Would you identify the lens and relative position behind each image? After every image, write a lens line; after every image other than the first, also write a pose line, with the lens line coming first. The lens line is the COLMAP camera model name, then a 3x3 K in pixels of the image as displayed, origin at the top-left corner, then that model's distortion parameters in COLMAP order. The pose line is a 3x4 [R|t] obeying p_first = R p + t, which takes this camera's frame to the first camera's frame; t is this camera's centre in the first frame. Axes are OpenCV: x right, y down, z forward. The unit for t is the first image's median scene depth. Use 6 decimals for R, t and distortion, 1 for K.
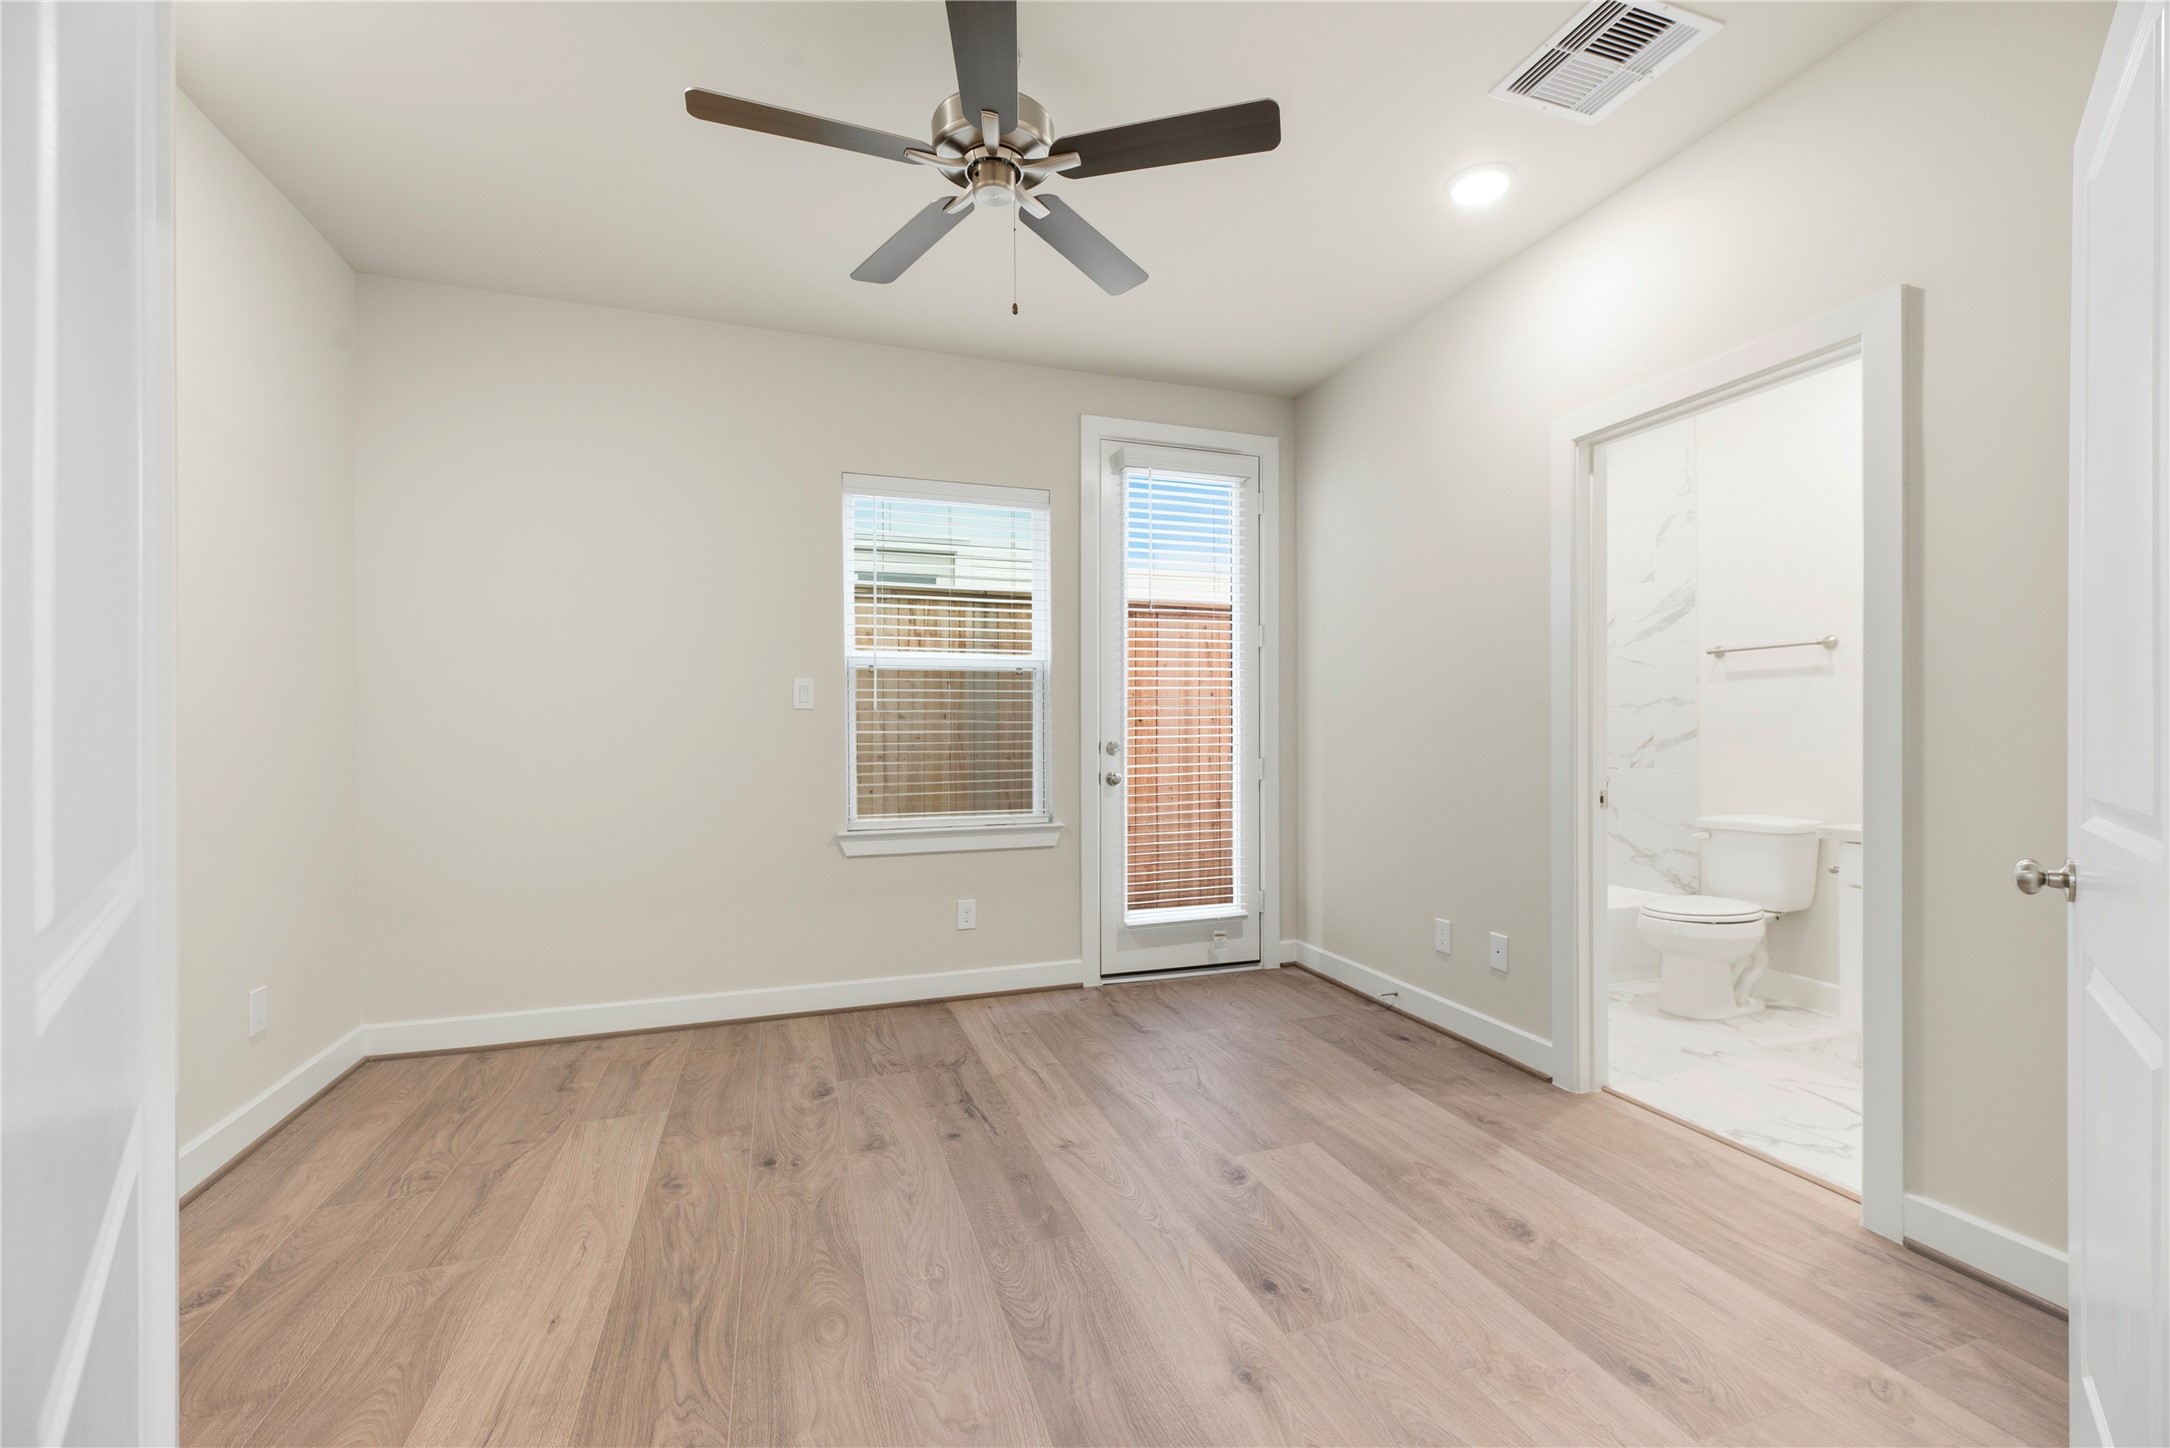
lens RADIAL K [[880.6, 0, 1097.1], [0, 880.6, 732.2], [0, 0, 1]] dist [0.002883, -0.000016]
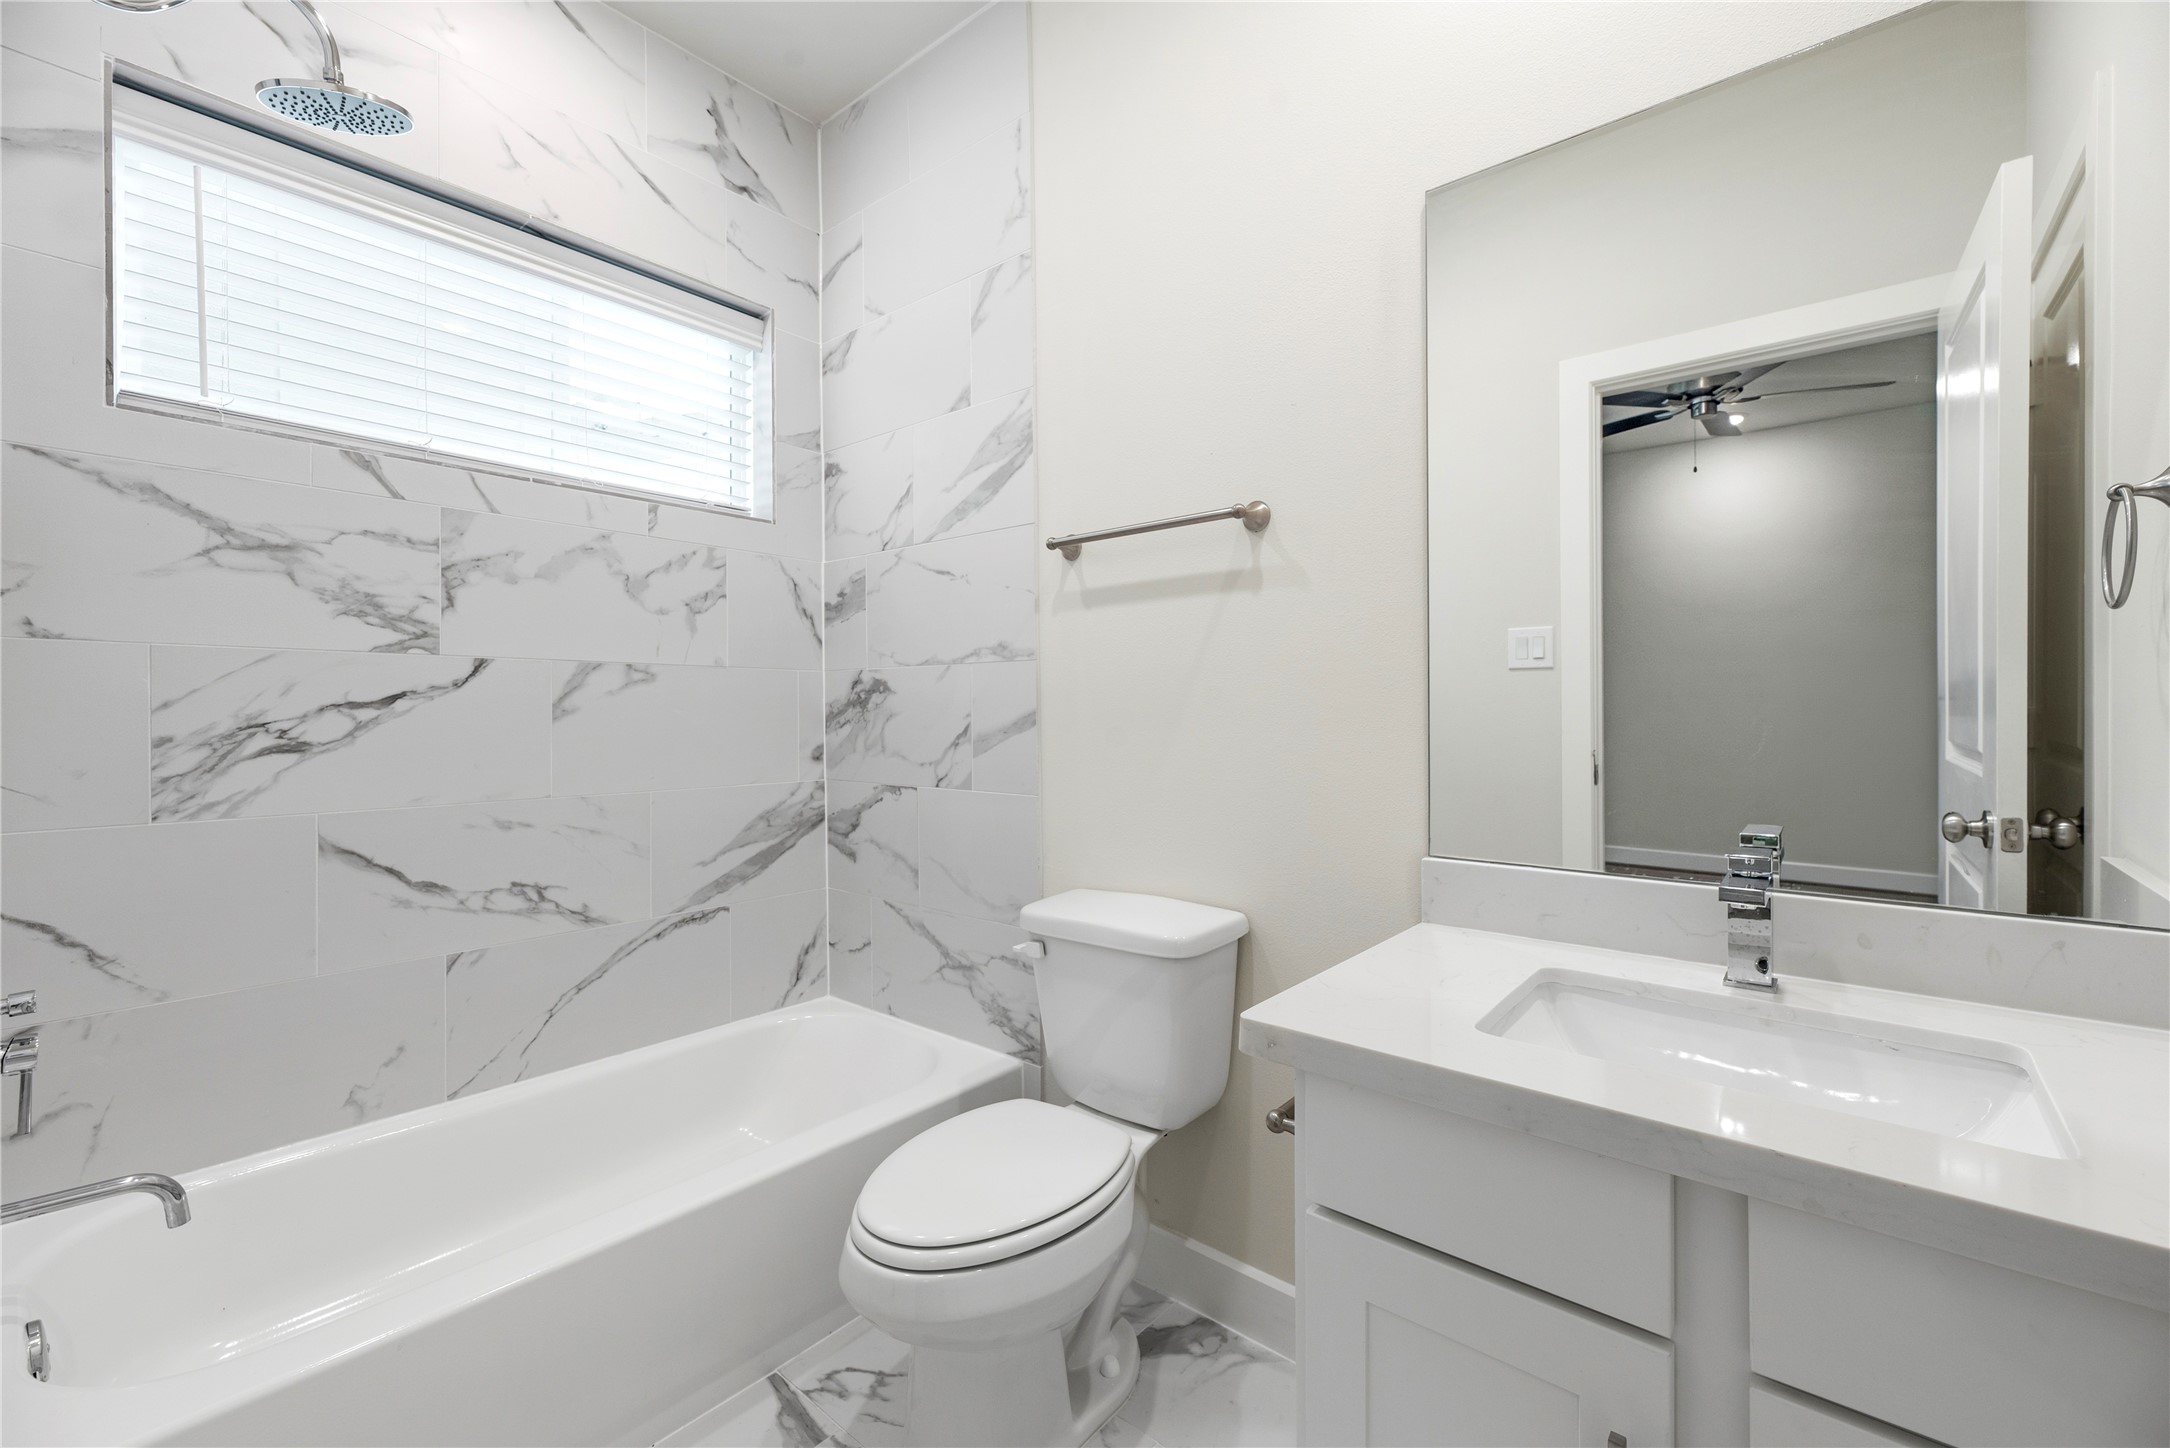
lens RADIAL K [[880.6, 0, 1080.2], [0, 880.6, 718.3], [0, 0, 1]] dist [0.002883, -0.000016]
pose [[0.867128, -0.004755, 0.498063, 0.460898], [0.002798, 0.999985, 0.004675, -0.000789], [-0.498078, -0.002660, 0.867128, 0.571238]]
